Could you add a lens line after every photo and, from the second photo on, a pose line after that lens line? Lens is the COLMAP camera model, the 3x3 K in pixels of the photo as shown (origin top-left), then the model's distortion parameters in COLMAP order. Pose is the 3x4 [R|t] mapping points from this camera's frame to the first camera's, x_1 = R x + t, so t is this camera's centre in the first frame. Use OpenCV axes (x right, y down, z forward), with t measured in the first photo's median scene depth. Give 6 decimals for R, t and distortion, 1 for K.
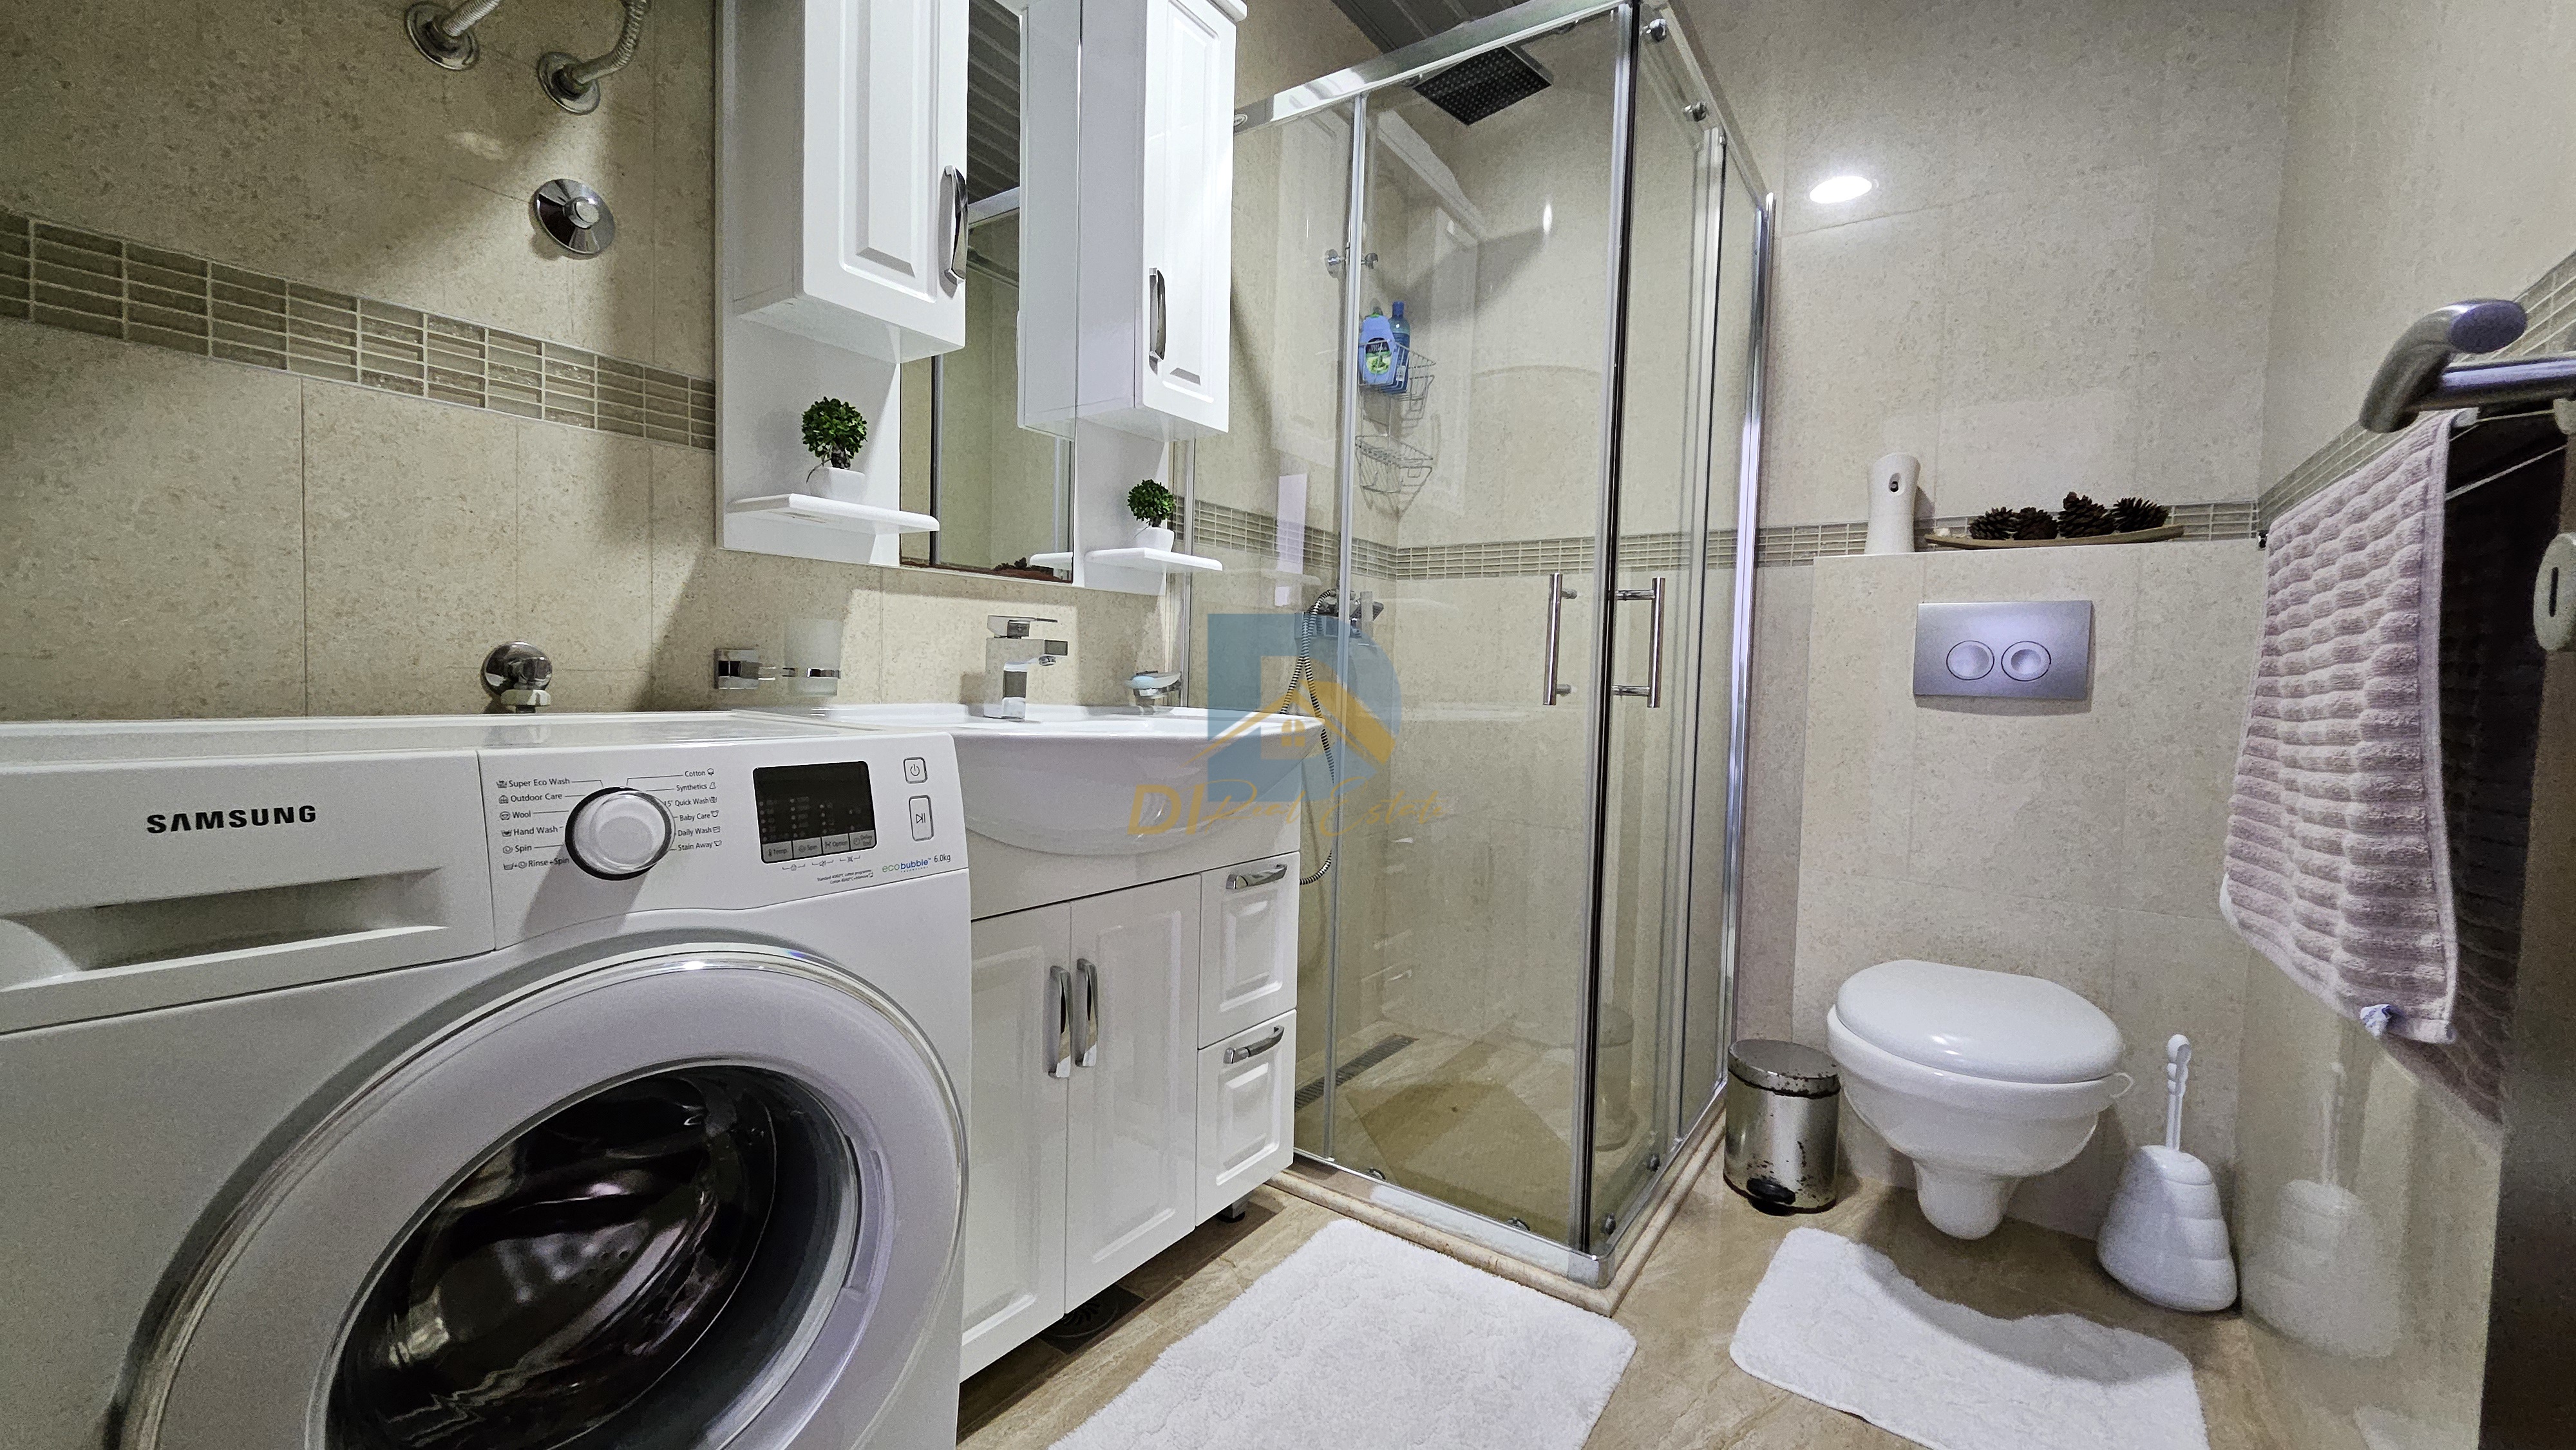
lens RADIAL K [[1021.8, 0, 1280.7], [0, 1021.8, 717.2], [0, 0, 1]] dist [0.002378, -0.003559]
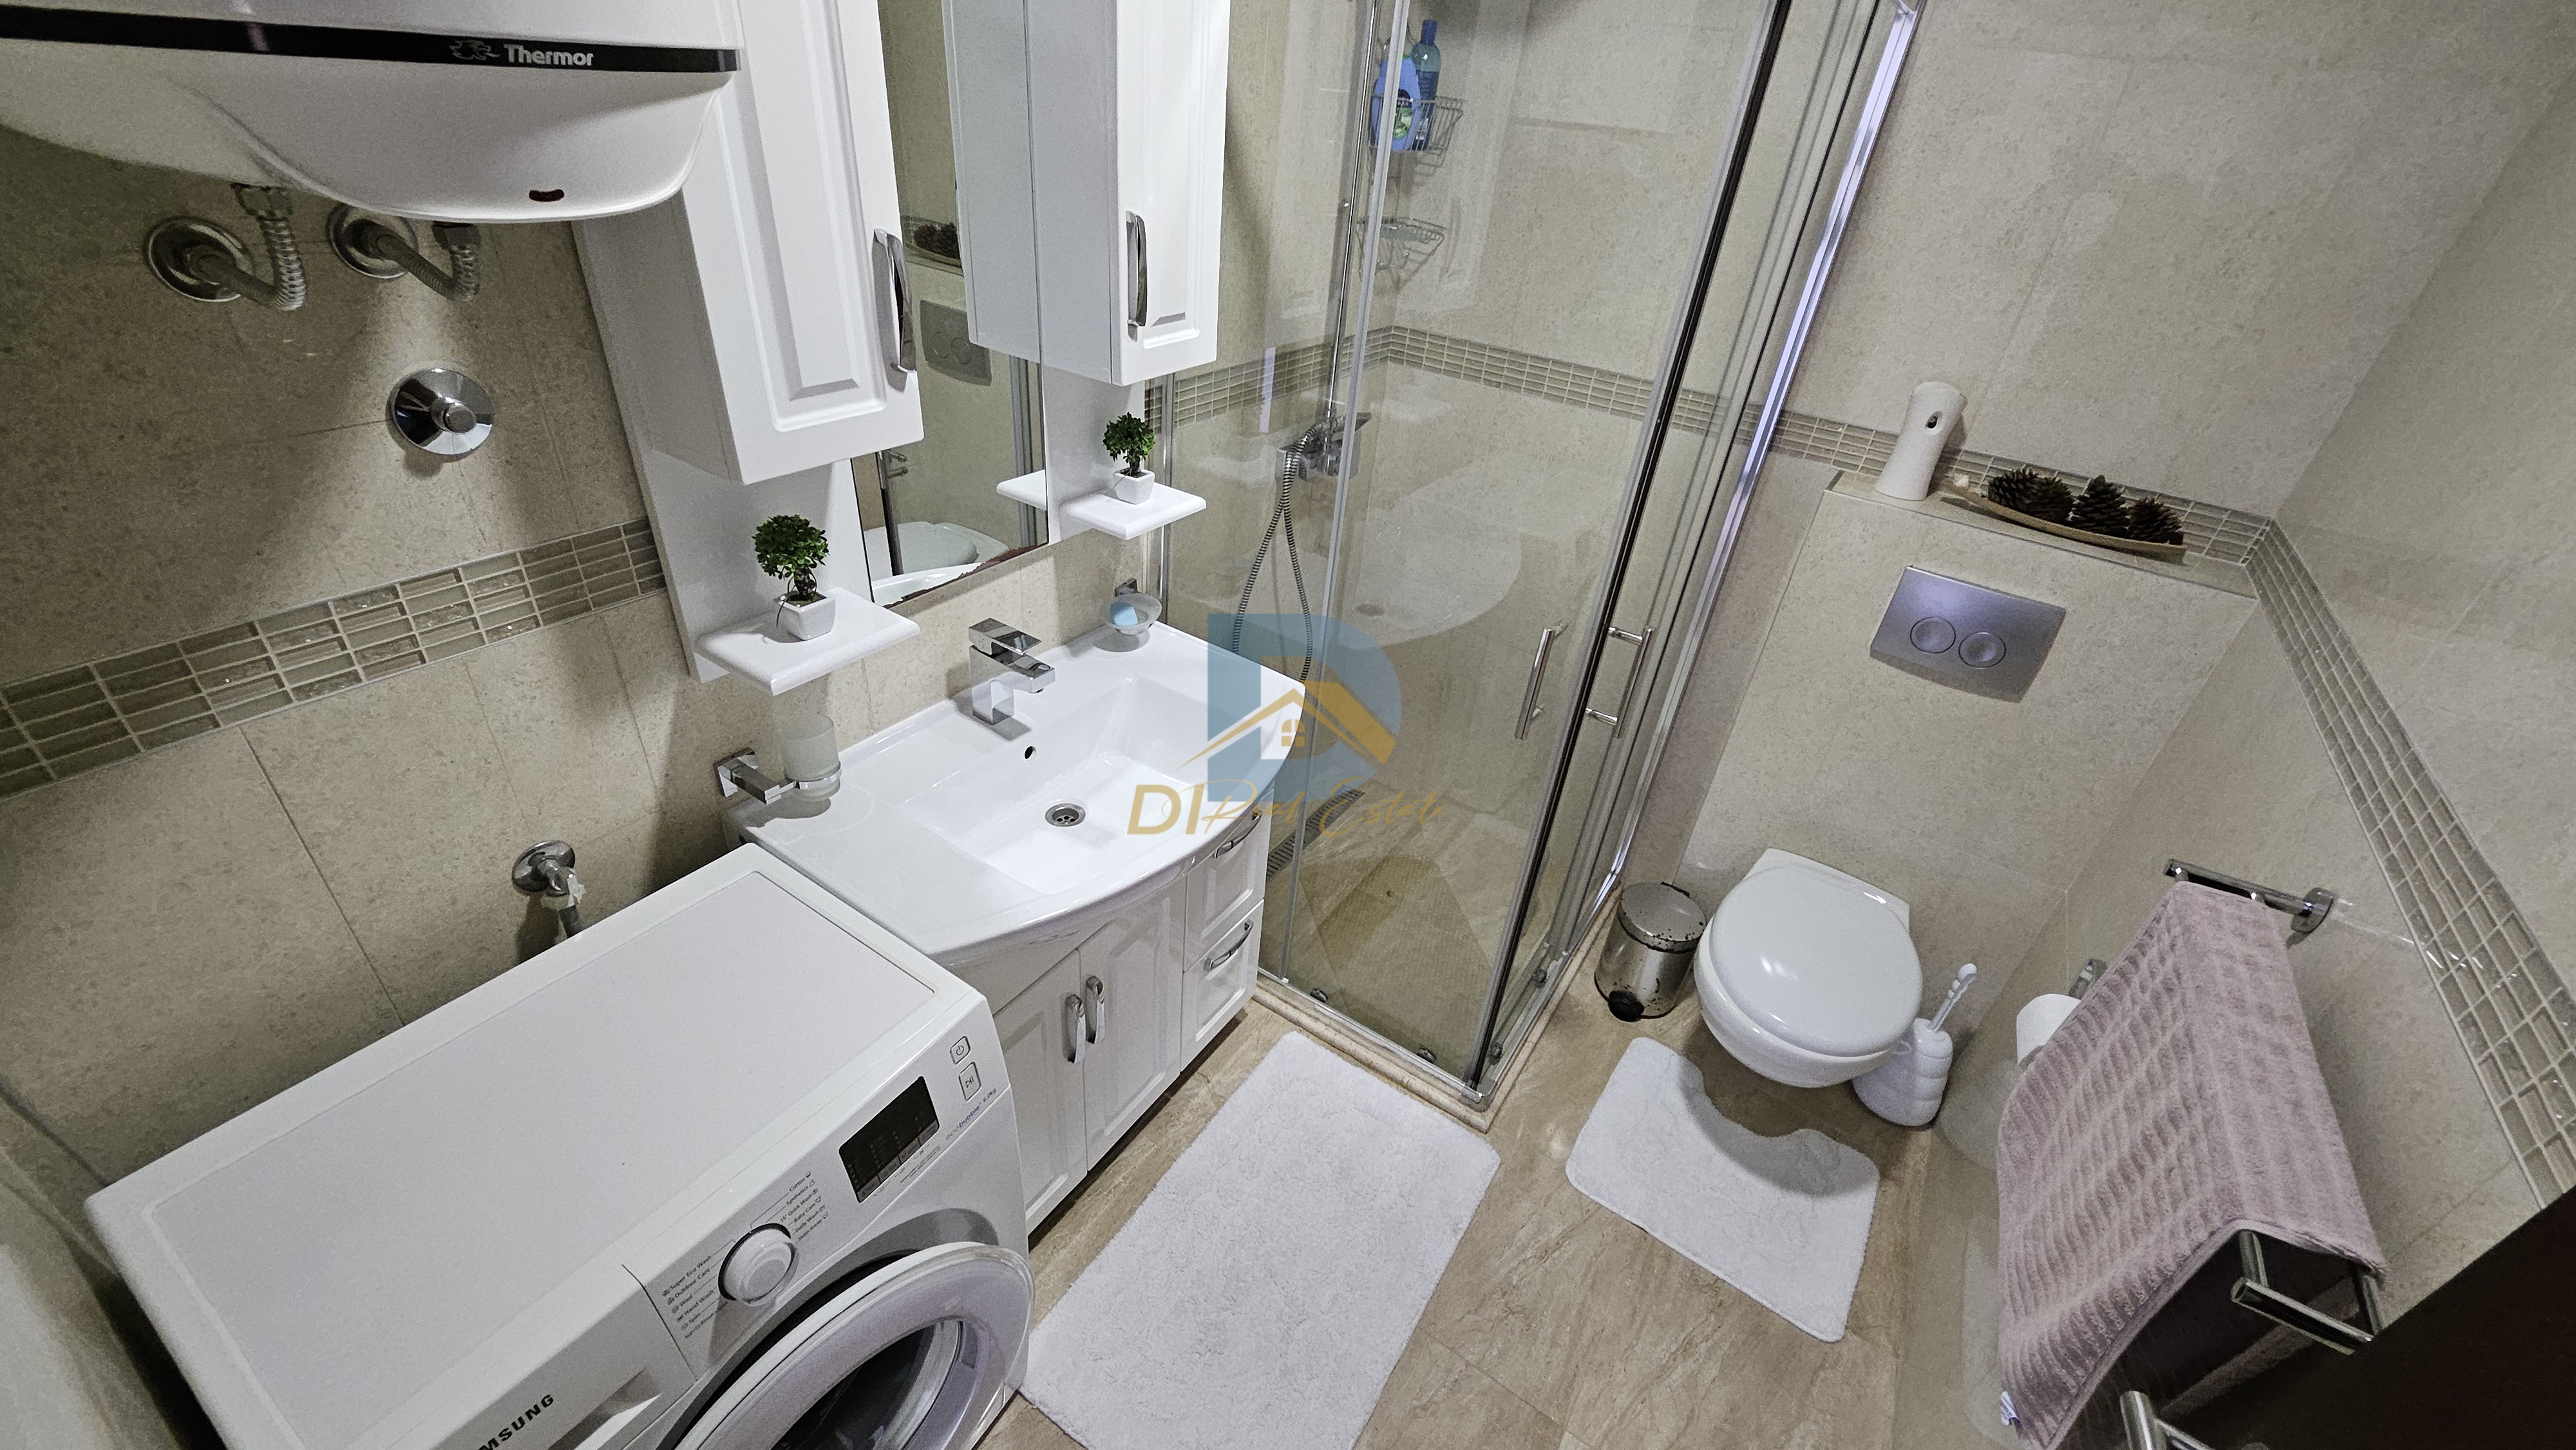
lens RADIAL K [[1021.8, 0, 1280.7], [0, 1021.8, 717.2], [0, 0, 1]] dist [0.002378, -0.003559]
pose [[0.997832, 0.029923, 0.058618, -0.047009], [-0.055371, 0.863119, 0.501955, -0.562257], [-0.035575, -0.504113, 0.862905, 0.113015]]
